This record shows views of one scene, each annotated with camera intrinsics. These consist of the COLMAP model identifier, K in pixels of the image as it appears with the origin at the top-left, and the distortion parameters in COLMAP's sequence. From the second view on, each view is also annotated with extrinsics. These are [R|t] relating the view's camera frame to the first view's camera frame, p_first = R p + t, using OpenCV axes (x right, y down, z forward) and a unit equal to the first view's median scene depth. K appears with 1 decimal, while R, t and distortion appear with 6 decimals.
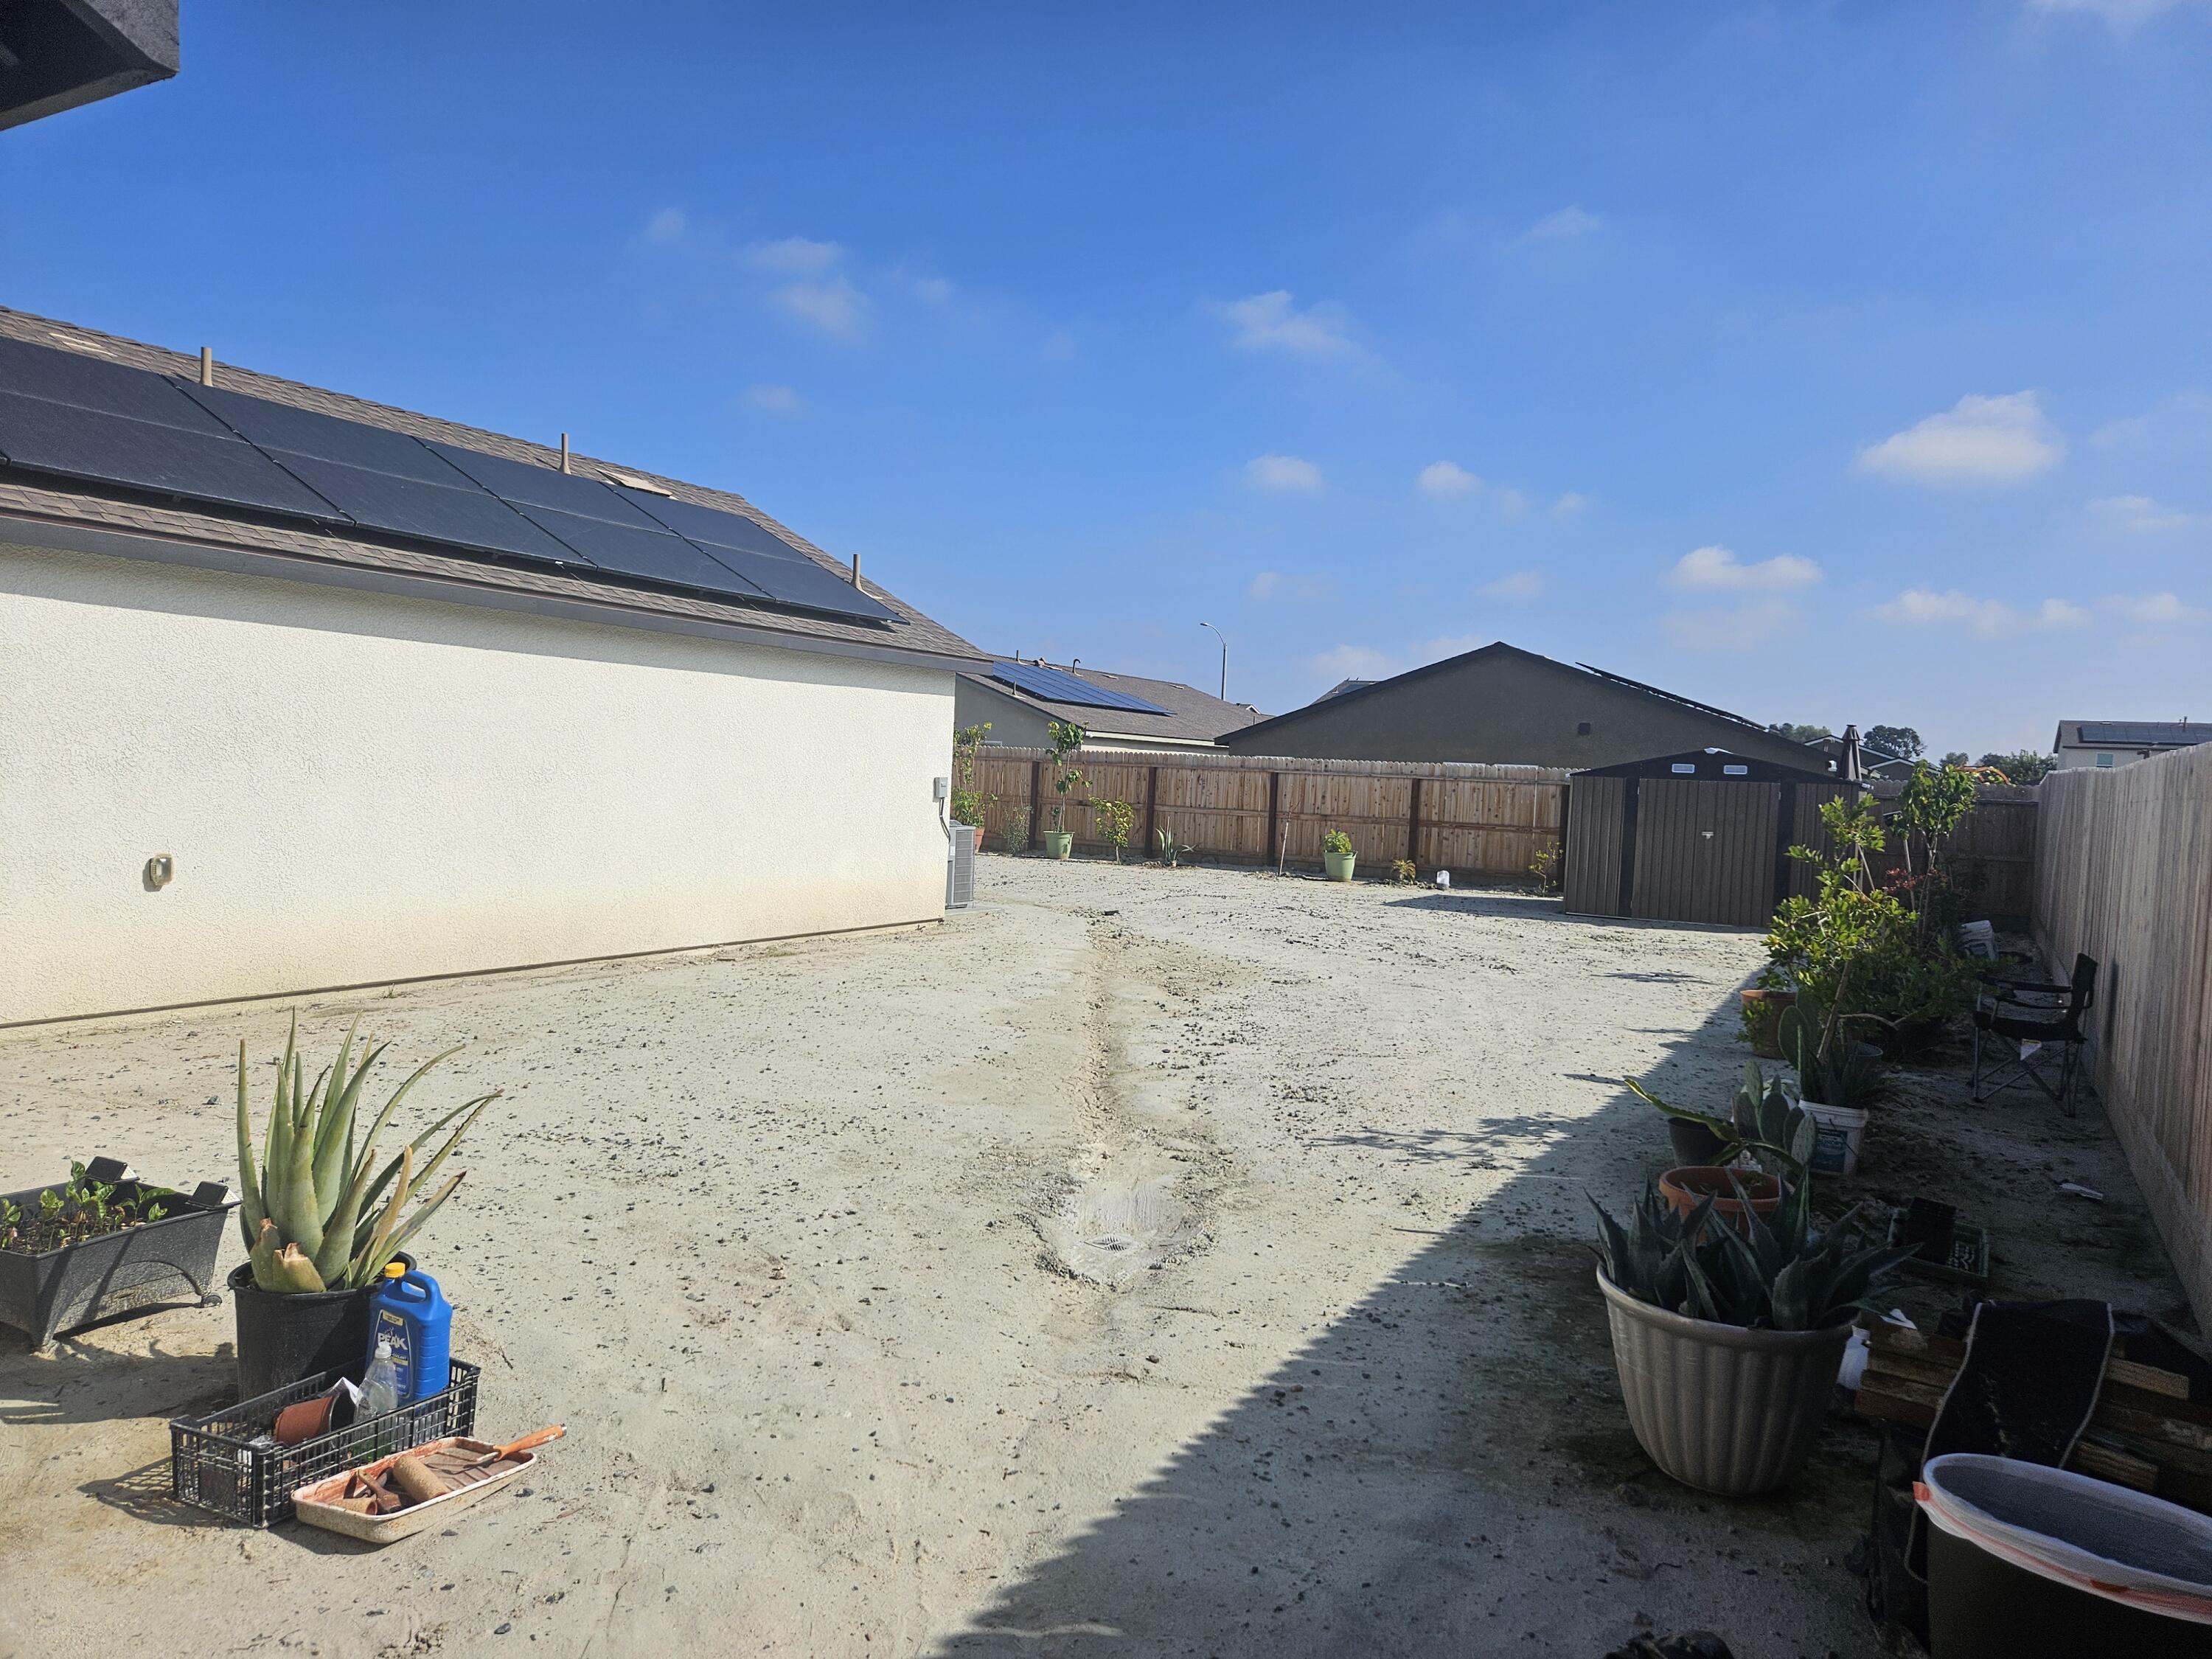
lens RADIAL K [[1484.2, 0, 1126.8], [0, 1484.2, 817.4], [0, 0, 1]] dist [0.009161, 0.002850]
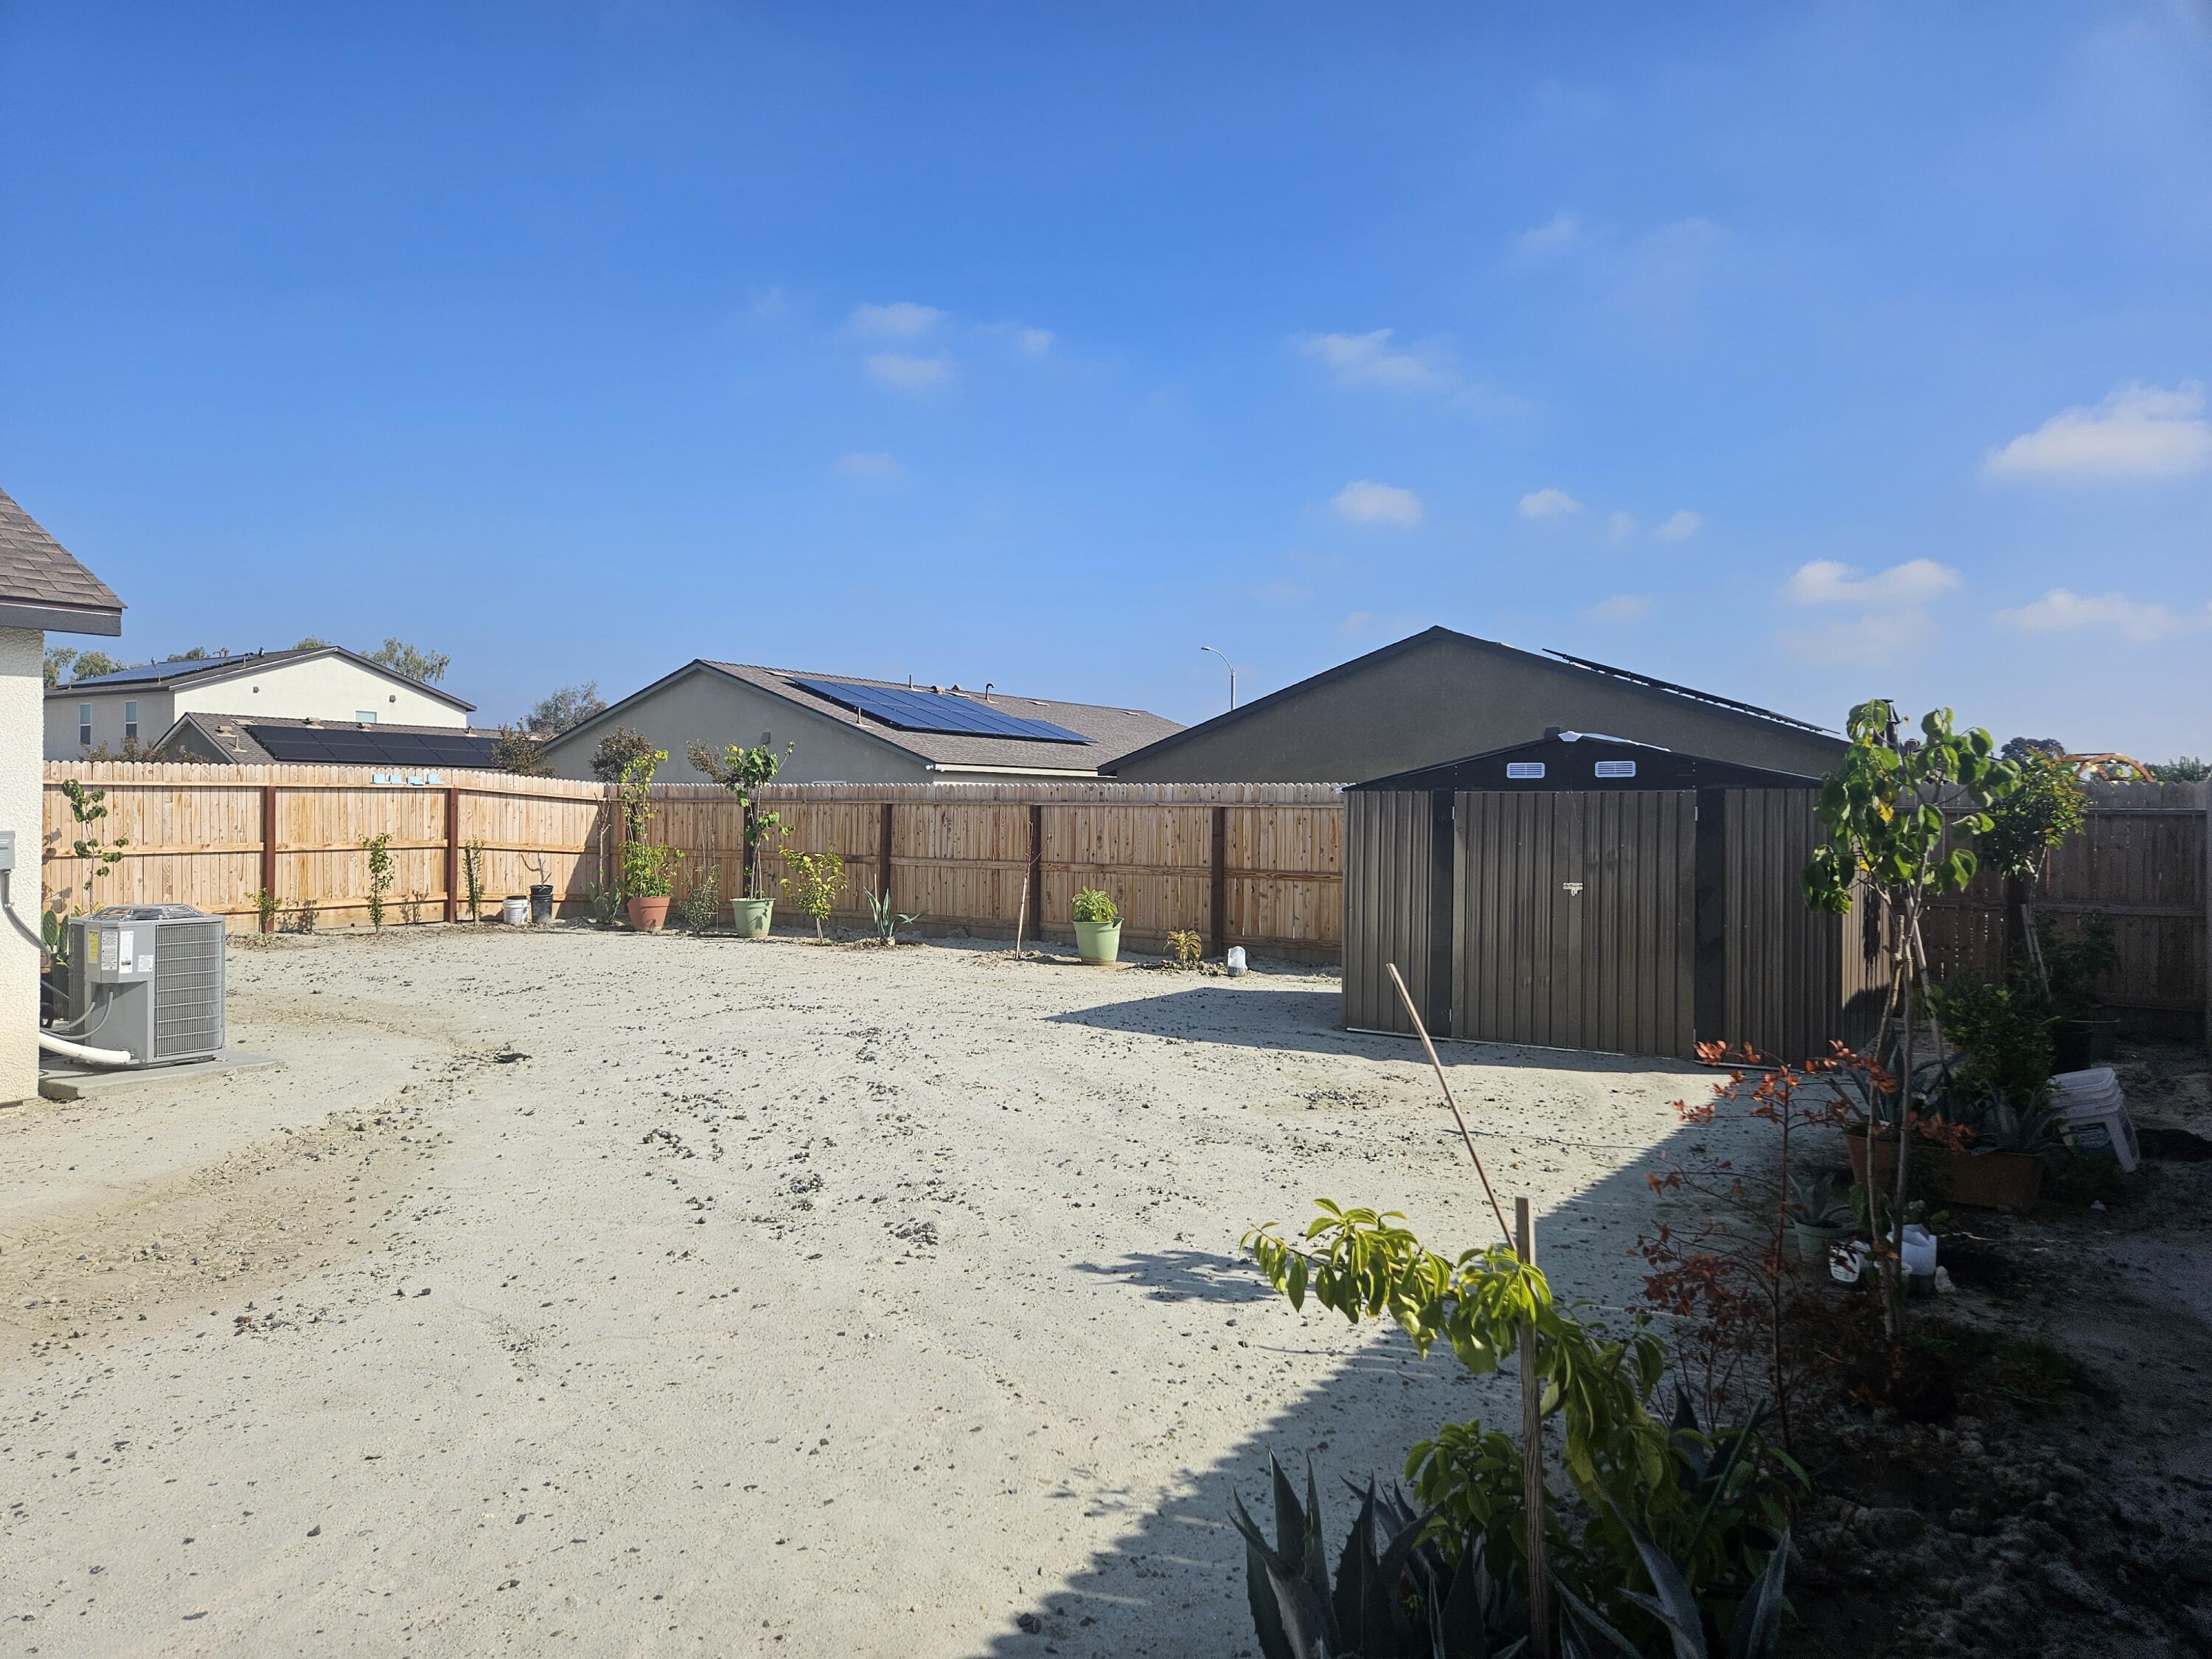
lens RADIAL K [[1484.2, 0, 1086.9], [0, 1484.2, 841.3], [0, 0, 1]] dist [0.009161, 0.002850]
pose [[0.994881, -0.030234, -0.096426, 0.199037], [0.028785, 0.999451, -0.016381, -0.001448], [0.096868, 0.013522, 0.995205, 0.323675]]
